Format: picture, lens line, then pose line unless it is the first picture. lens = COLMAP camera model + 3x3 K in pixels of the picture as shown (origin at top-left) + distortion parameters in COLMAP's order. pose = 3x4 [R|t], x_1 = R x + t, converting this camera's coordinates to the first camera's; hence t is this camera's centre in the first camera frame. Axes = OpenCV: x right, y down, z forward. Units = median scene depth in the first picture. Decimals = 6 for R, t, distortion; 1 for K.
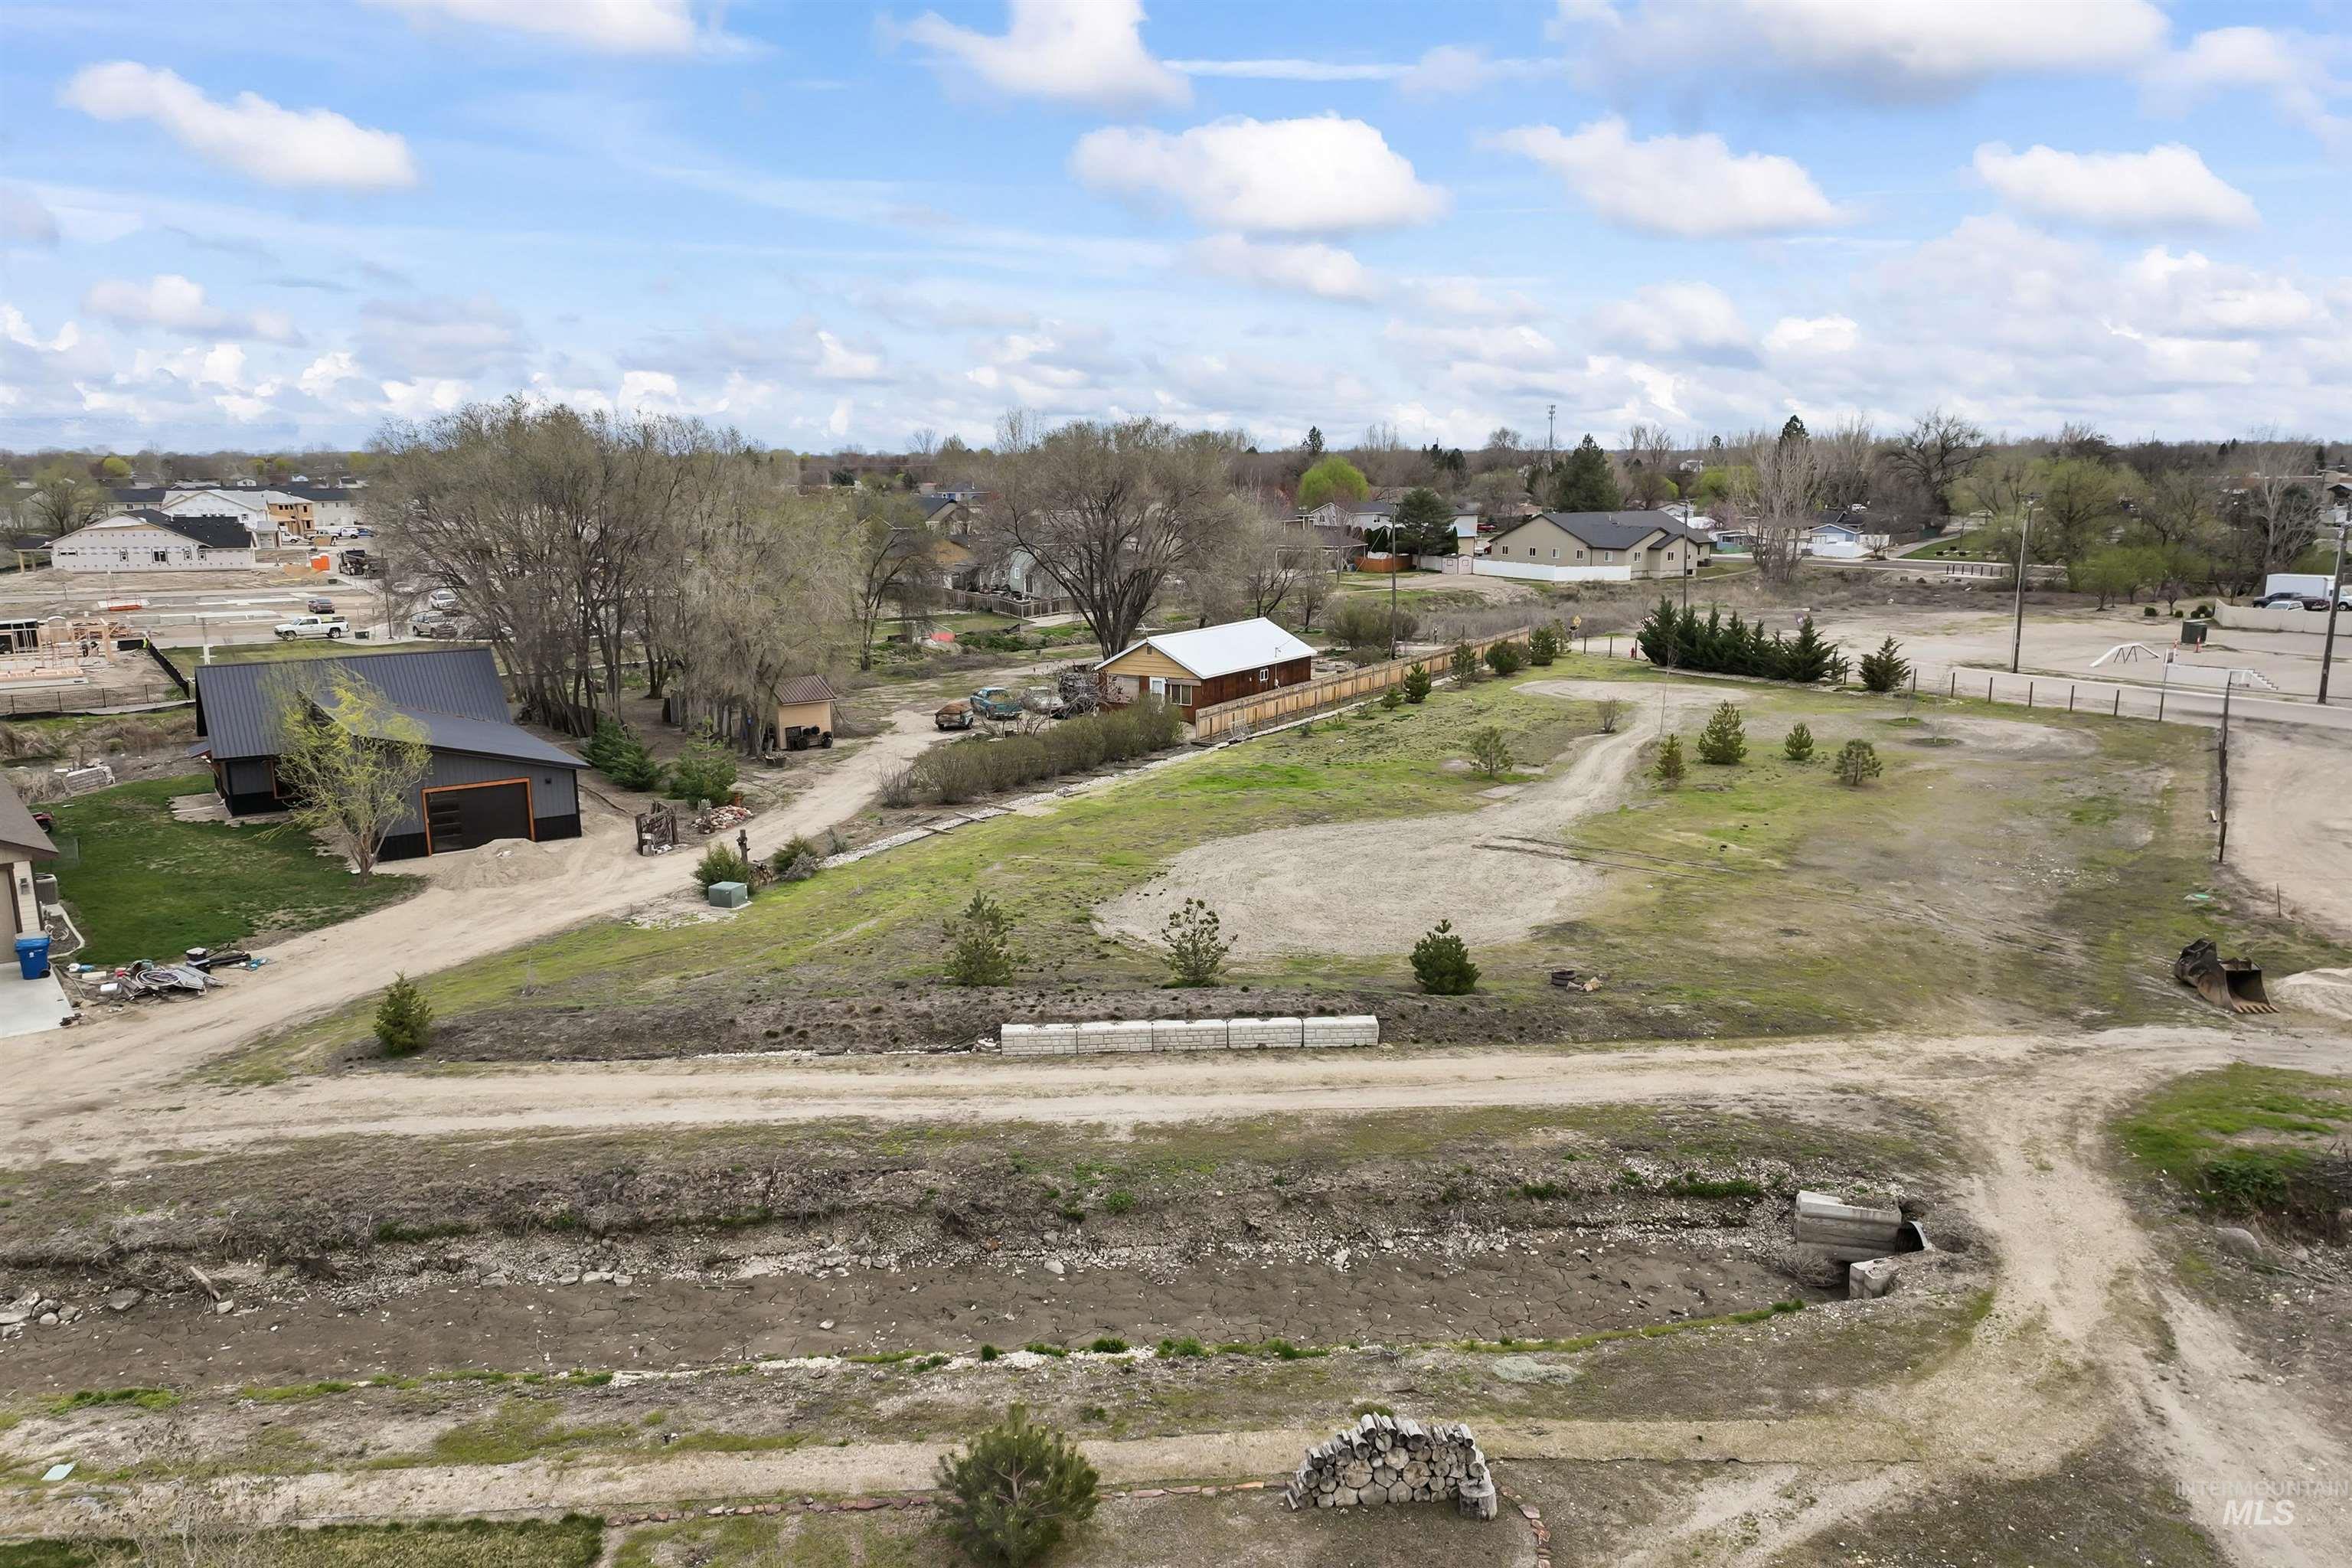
lens RADIAL K [[1646.9, 0, 1167.3], [0, 1646.9, 779.9], [0, 0, 1]] dist [0.008449, 0.004297]
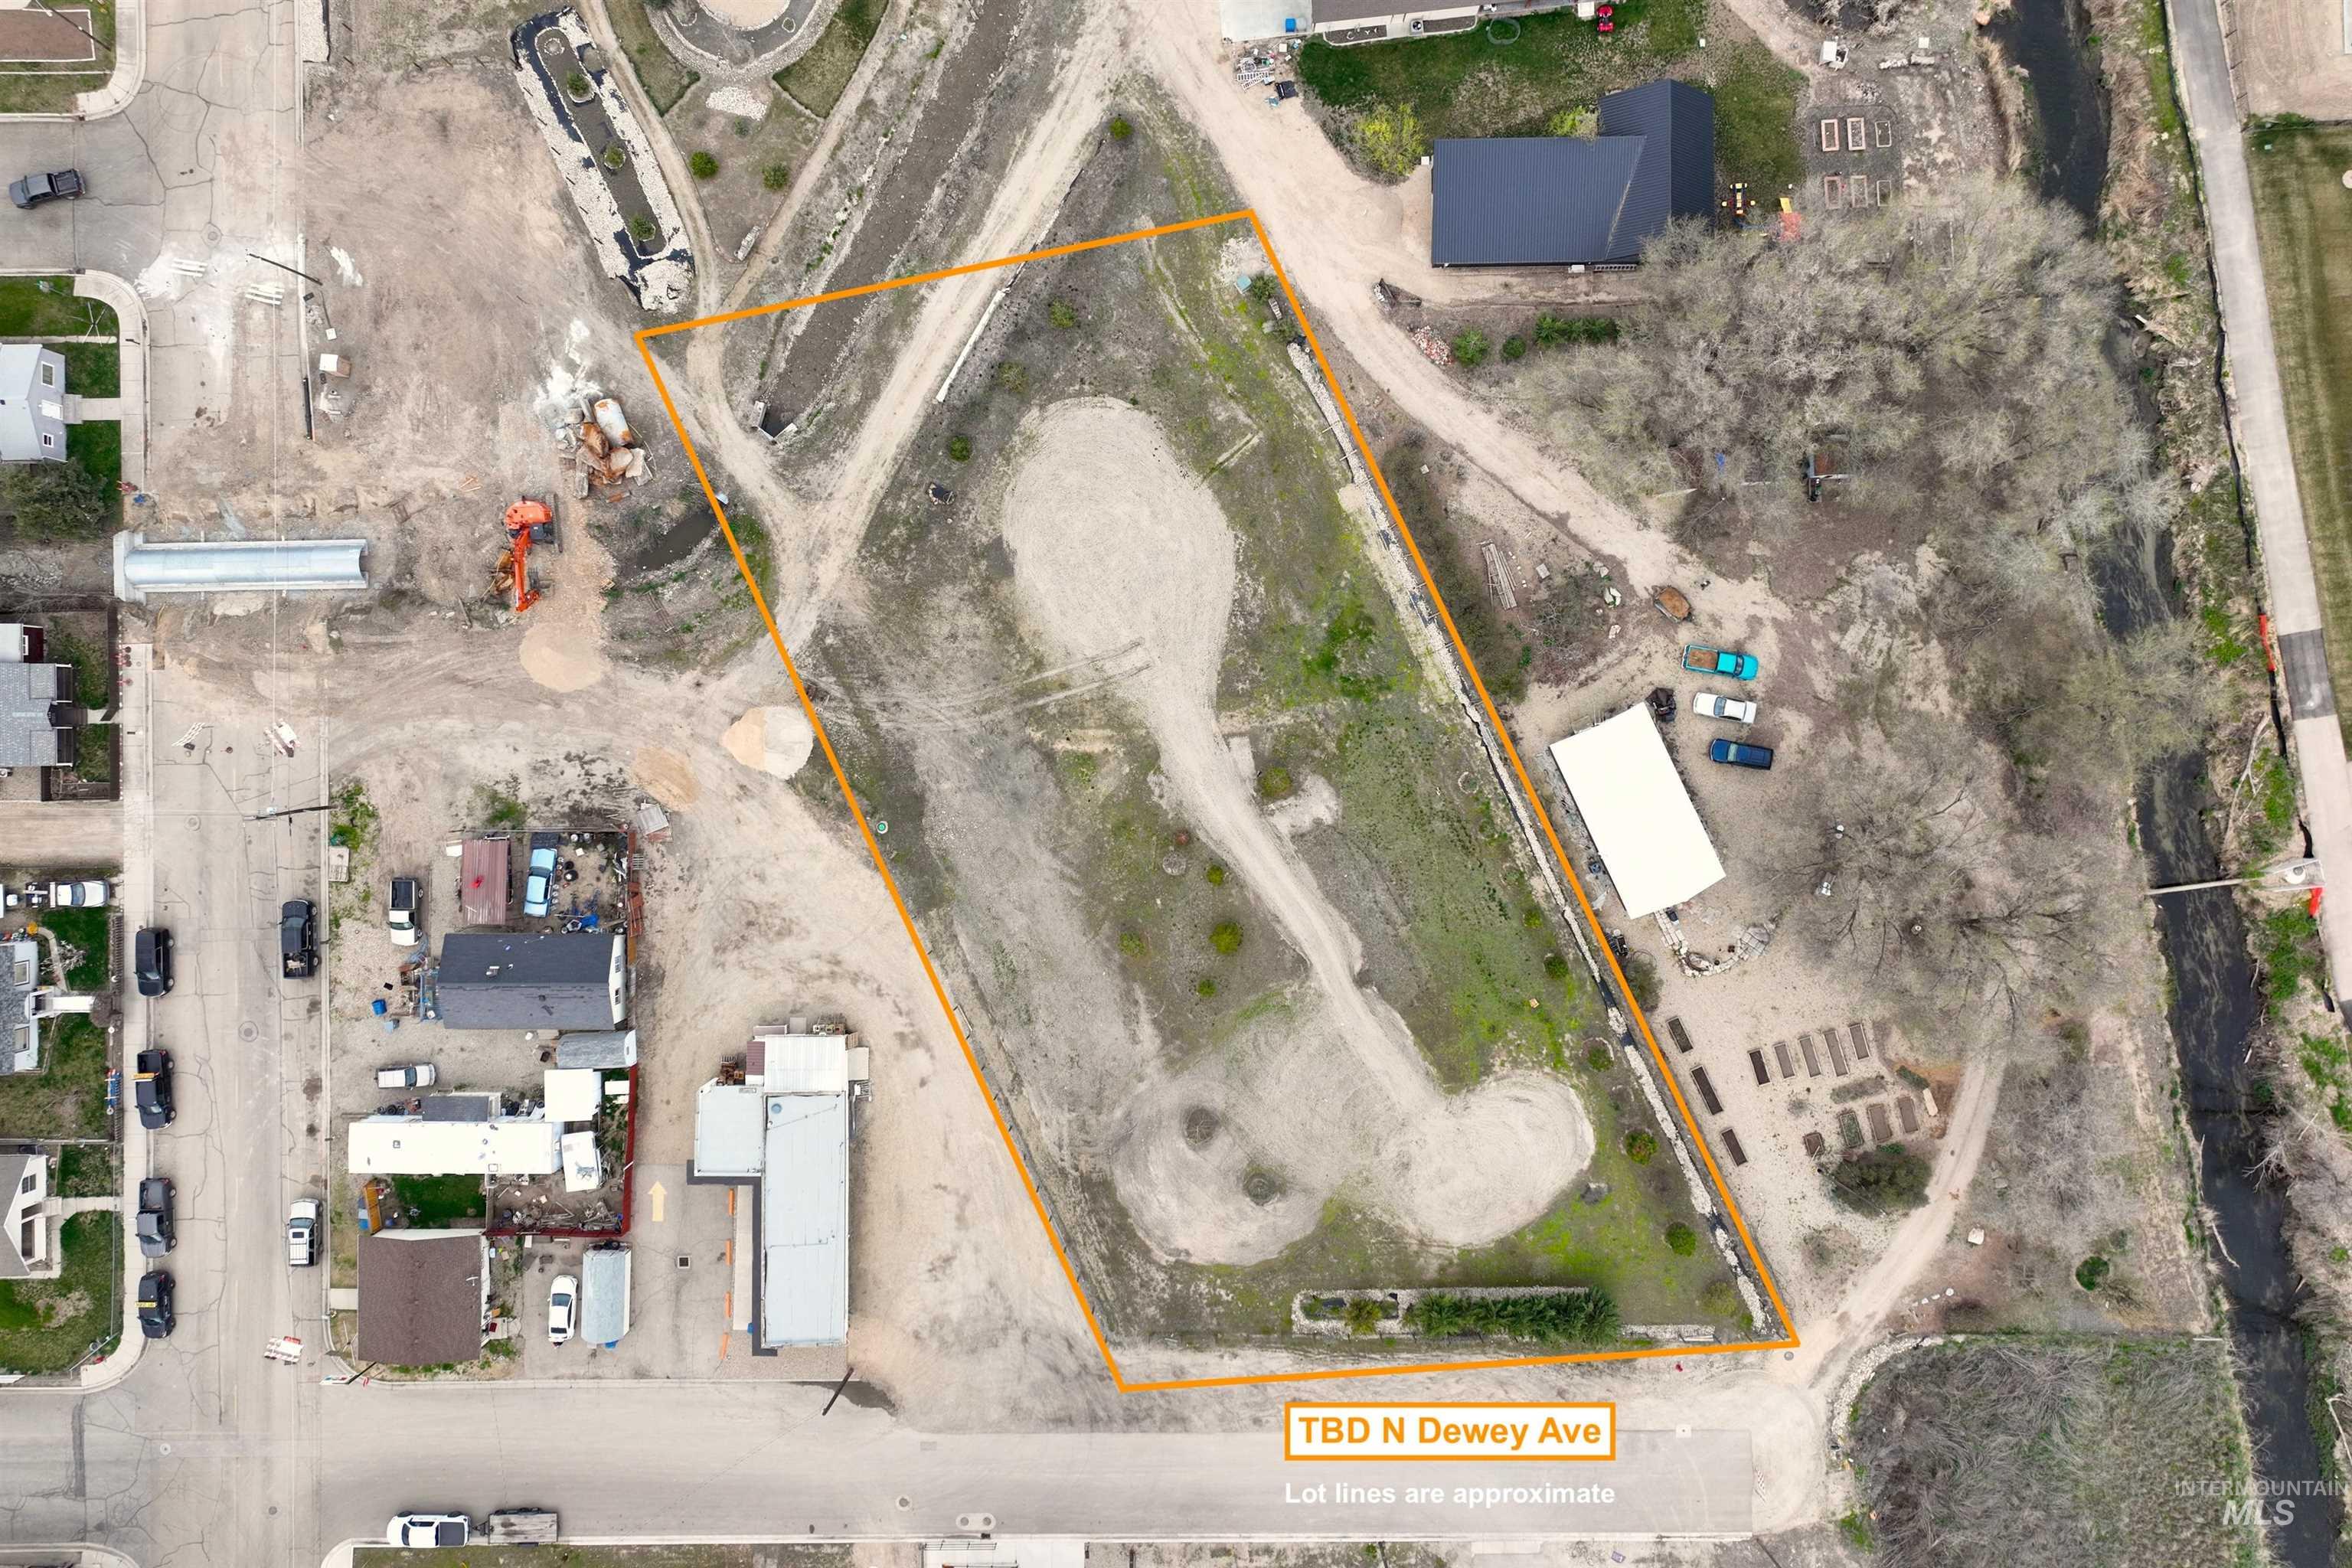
lens RADIAL K [[1649.8, 0, 1171.6], [0, 1649.8, 748.5], [0, 0, 1]] dist [0.002136, 0.010592]
pose [[-0.550080, 0.835076, 0.007772, 0.196415], [-0.146795, -0.105850, 0.983487, -1.415417], [0.822109, 0.539856, 0.180811, 0.547578]]
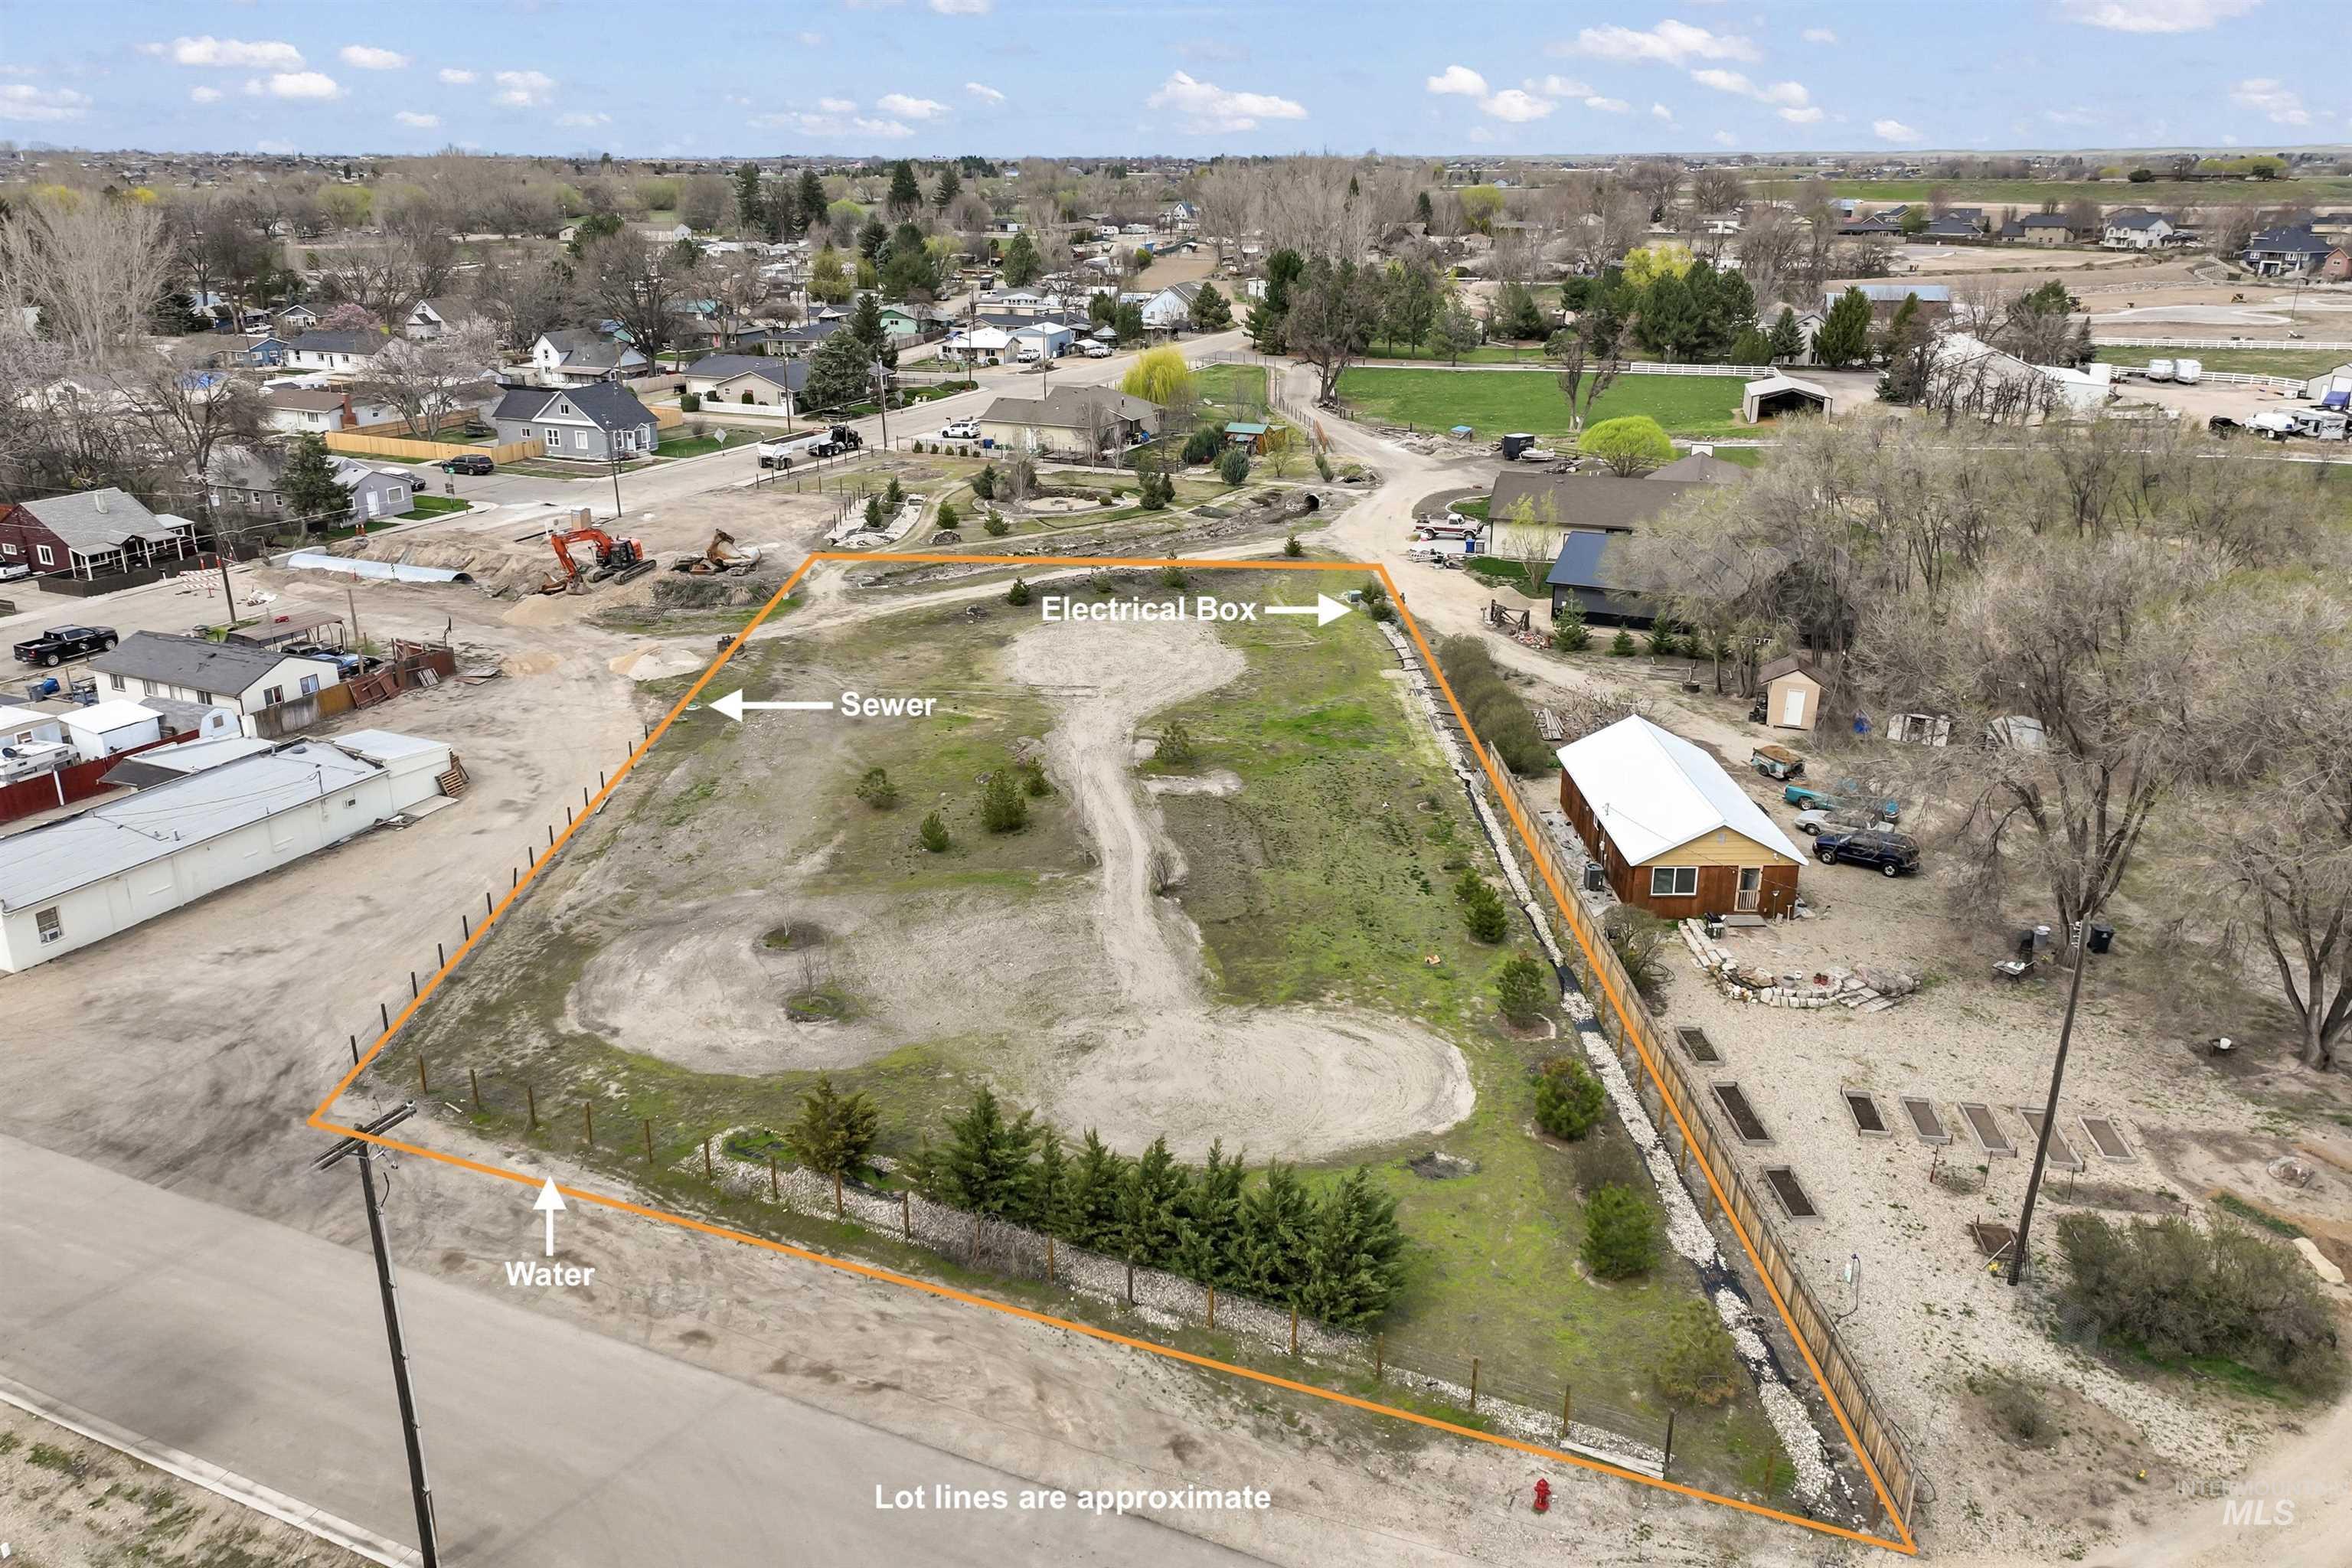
lens RADIAL K [[1663.5, 0, 1169.7], [0, 1663.5, 781.5], [0, 0, 1]] dist [0.003446, 0.008278]
pose [[-0.849872, 0.185871, -0.493121, 0.703756], [-0.100930, 0.861004, 0.498484, -0.517775], [0.517233, 0.473418, -0.712983, 1.655808]]
